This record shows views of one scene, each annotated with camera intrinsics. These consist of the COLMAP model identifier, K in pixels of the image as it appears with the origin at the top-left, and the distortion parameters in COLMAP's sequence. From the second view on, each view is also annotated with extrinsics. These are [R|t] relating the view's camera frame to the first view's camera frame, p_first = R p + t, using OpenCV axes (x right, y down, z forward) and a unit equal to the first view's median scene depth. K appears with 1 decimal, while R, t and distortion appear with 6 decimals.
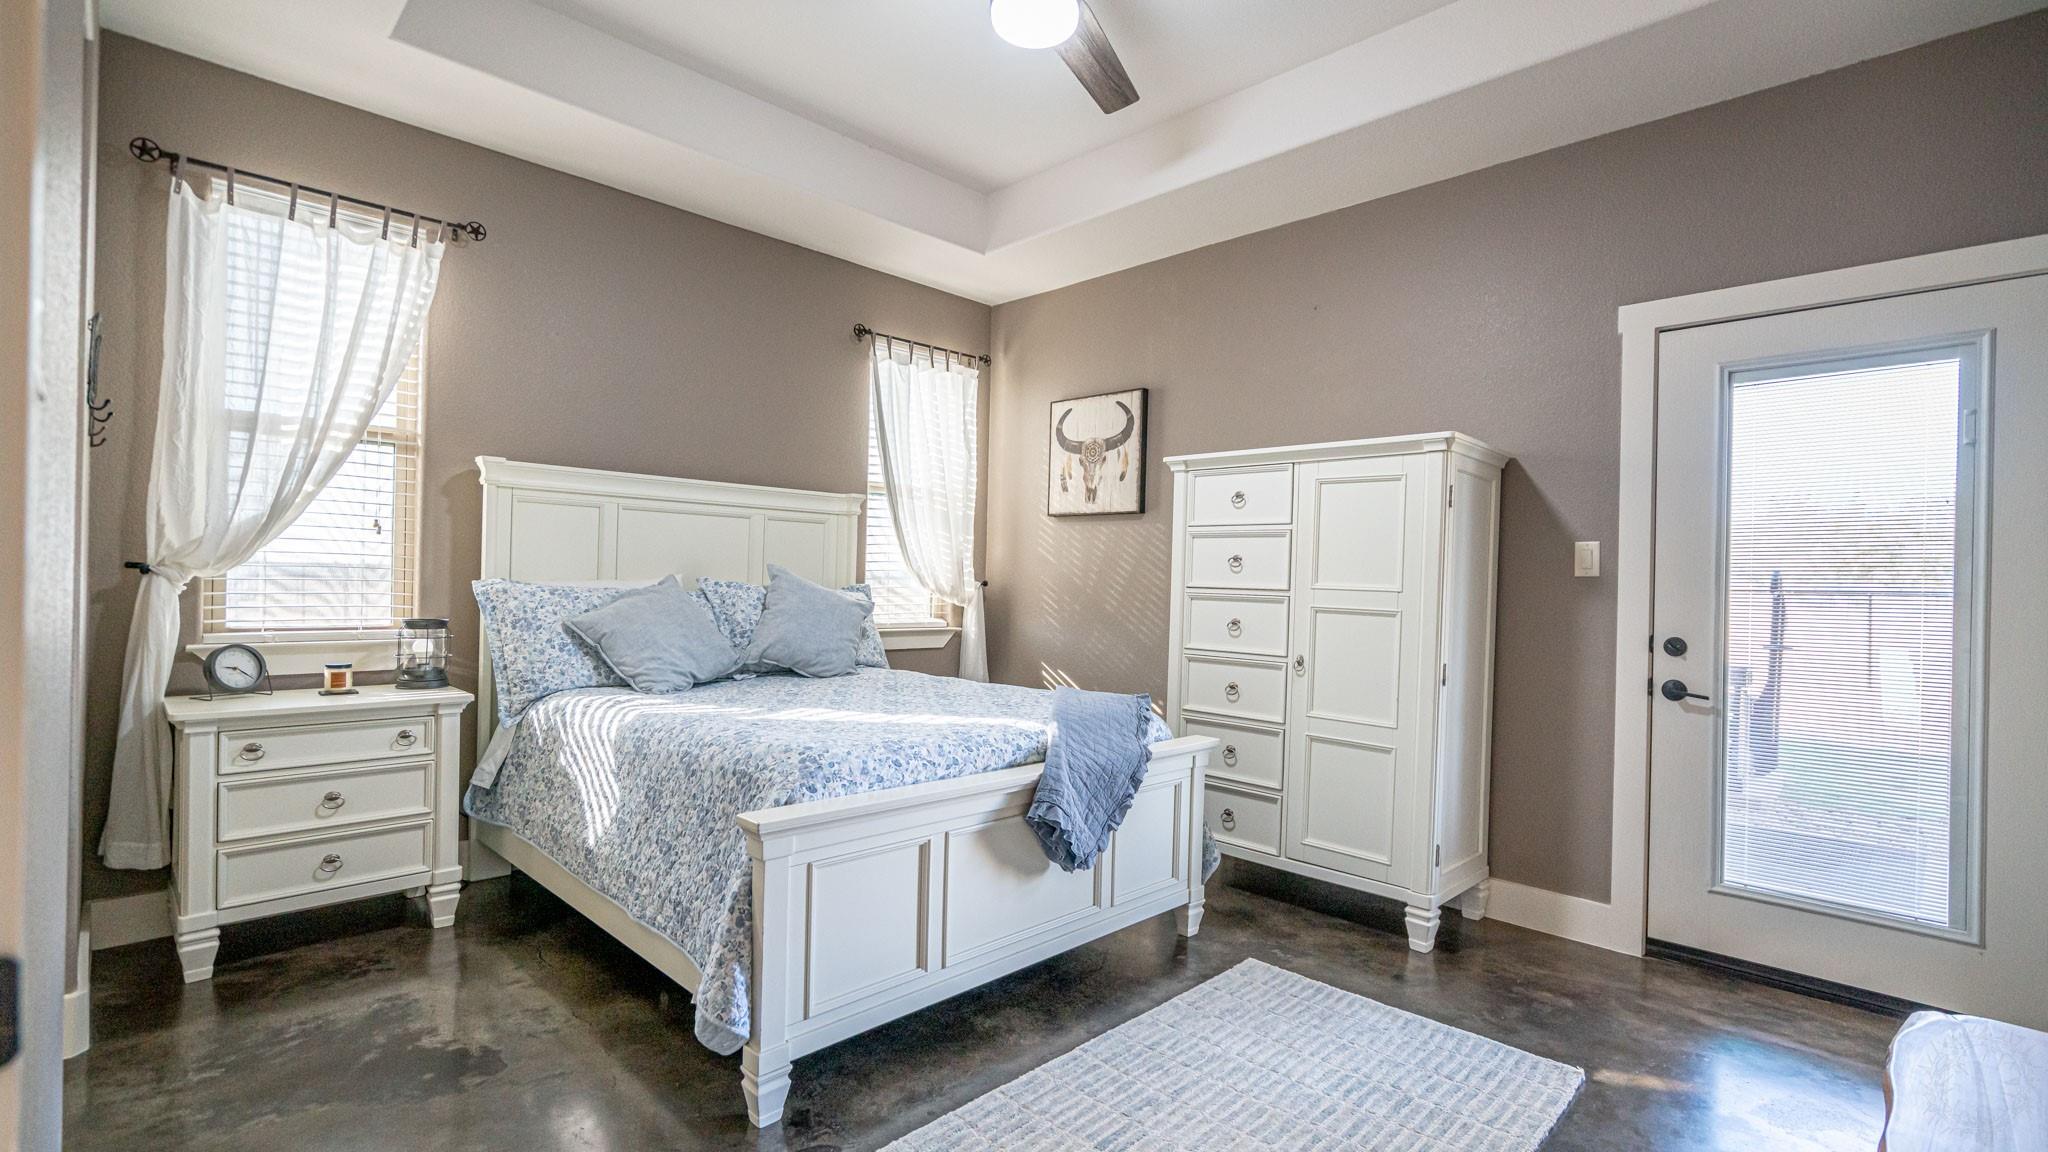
lens RADIAL K [[929.2, 0, 1039.6], [0, 929.2, 577.0], [0, 0, 1]] dist [-0.017138, 0.004755]
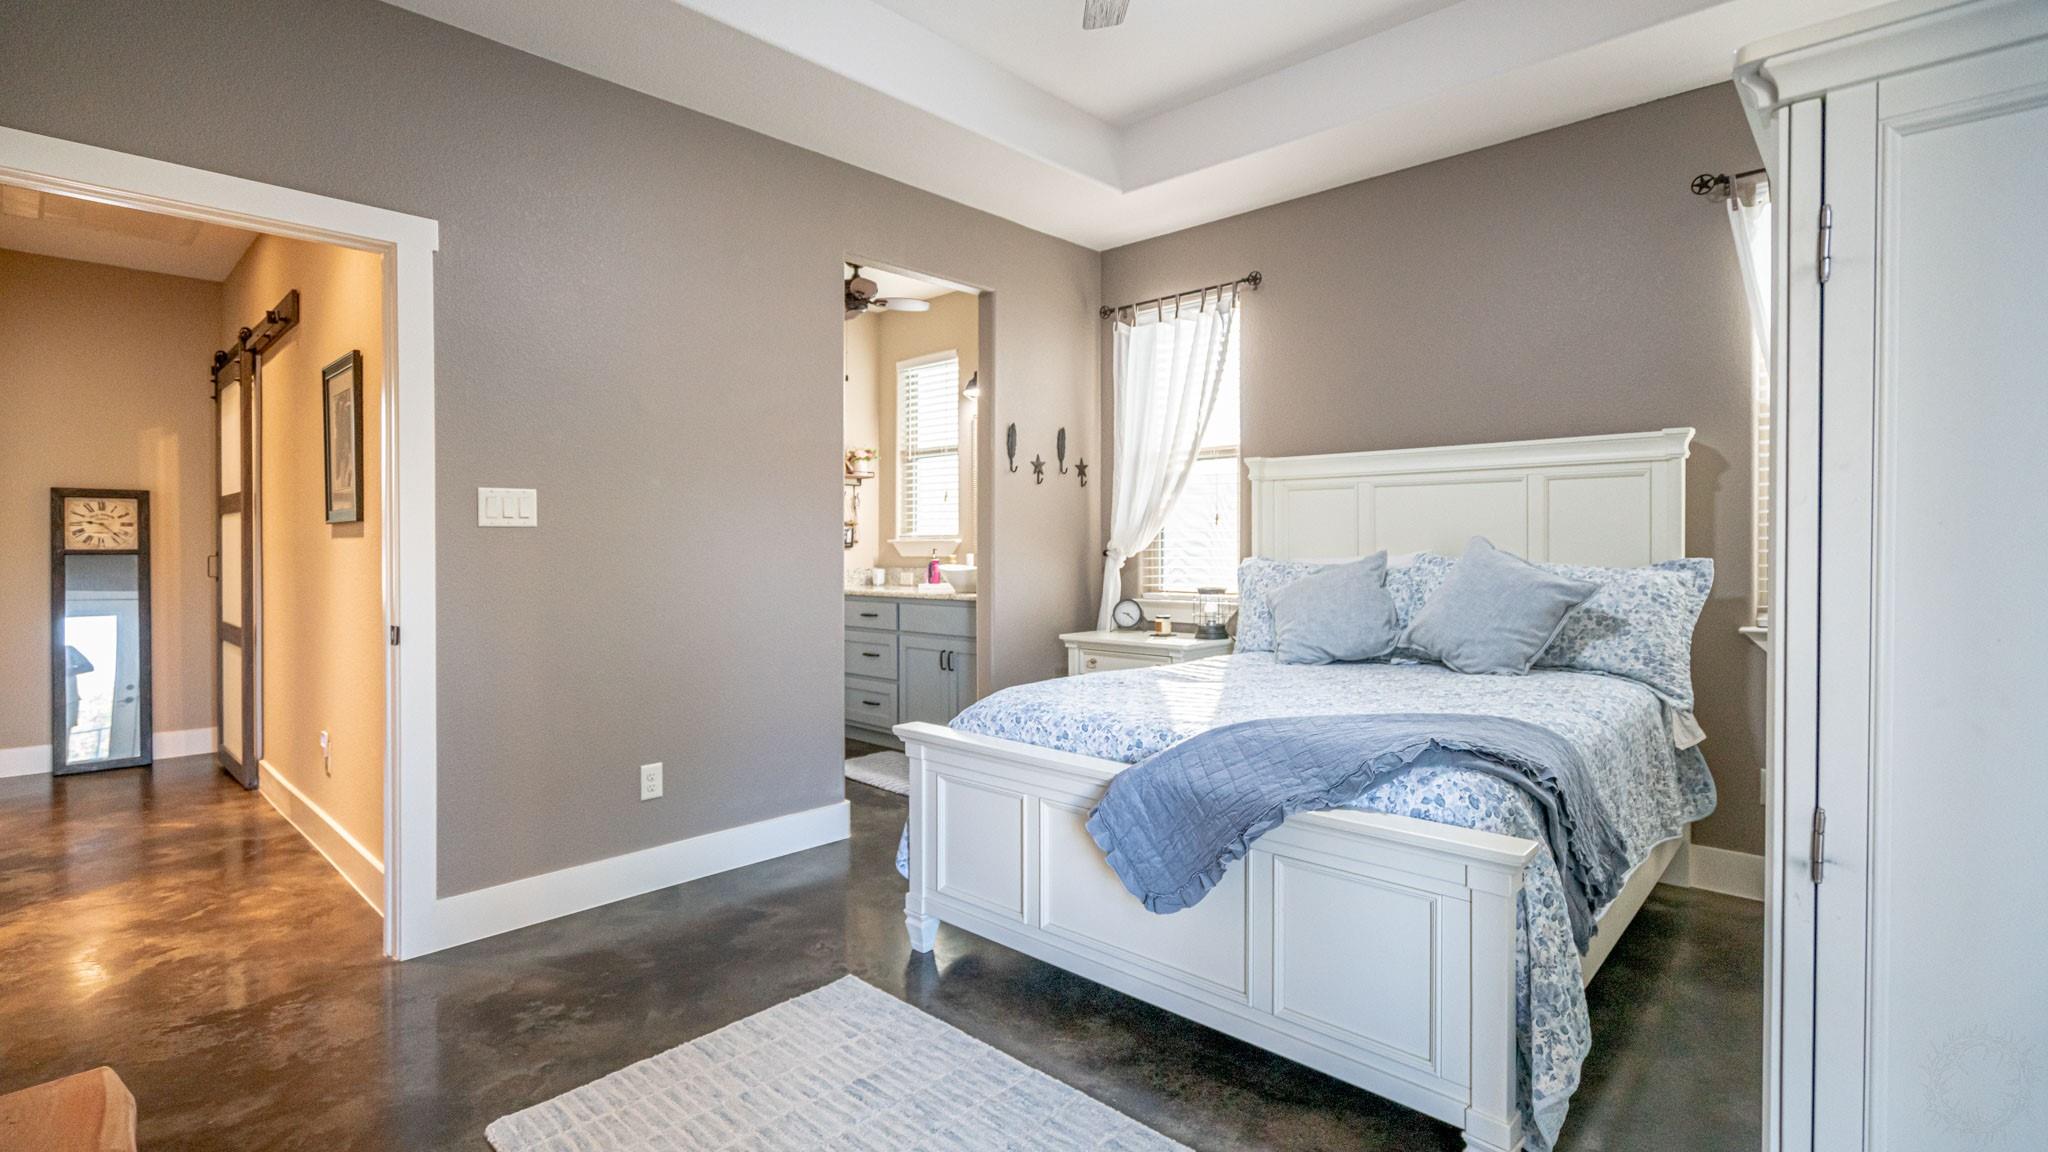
lens RADIAL K [[929.2, 0, 1041.8], [0, 929.2, 581.7], [0, 0, 1]] dist [-0.017138, 0.004755]
pose [[0.042020, 0.014567, -0.999011, 0.489366], [0.004818, 0.999879, 0.014782, 0.011468], [0.999105, -0.005435, 0.041945, 0.511605]]
